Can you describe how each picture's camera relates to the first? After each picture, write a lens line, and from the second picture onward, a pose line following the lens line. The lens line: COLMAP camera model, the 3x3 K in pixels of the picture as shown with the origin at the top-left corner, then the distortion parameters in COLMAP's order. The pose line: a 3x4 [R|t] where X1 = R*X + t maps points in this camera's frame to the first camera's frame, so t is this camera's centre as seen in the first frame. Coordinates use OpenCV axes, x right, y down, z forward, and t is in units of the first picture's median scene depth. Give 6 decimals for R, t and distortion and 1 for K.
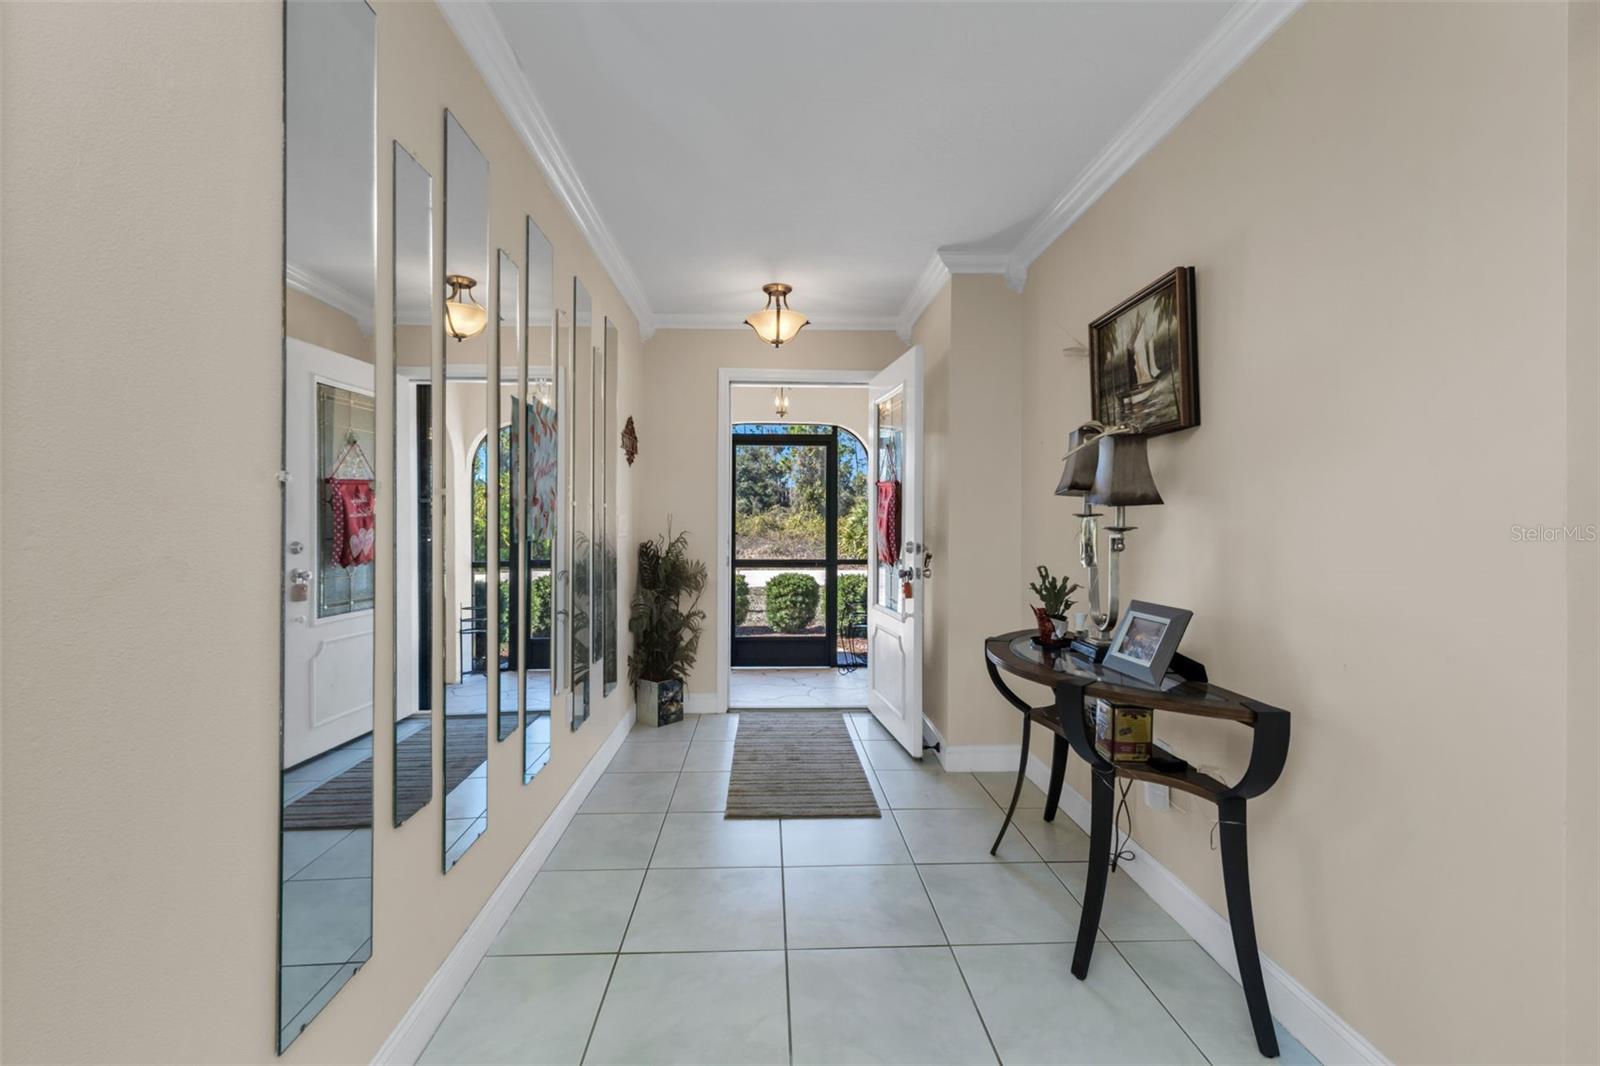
lens RADIAL K [[701.2, 0, 820.1], [0, 701.2, 518.4], [0, 0, 1]] dist [0.007064, -0.000694]
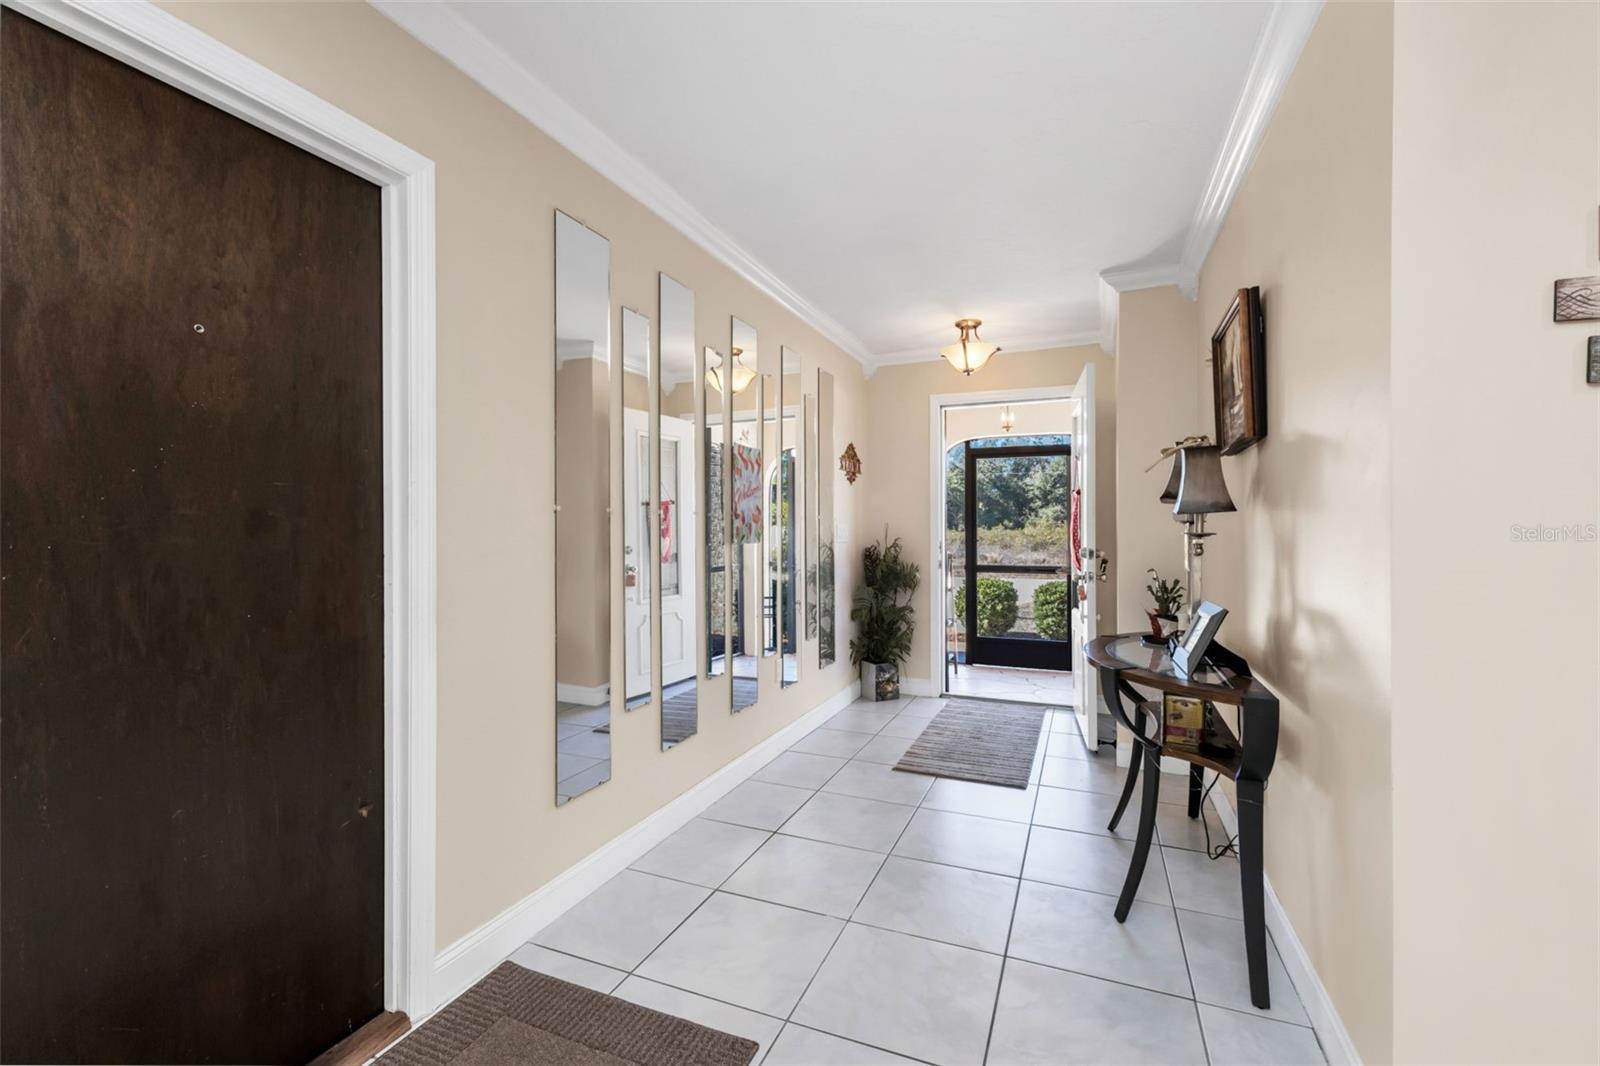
lens RADIAL K [[701.2, 0, 826.1], [0, 701.2, 528.4], [0, 0, 1]] dist [0.007064, -0.000694]
pose [[0.907751, -0.005635, -0.419472, 0.220401], [0.006635, 0.999978, 0.000924, 0.000199], [0.419457, -0.003622, 0.907768, -0.133729]]
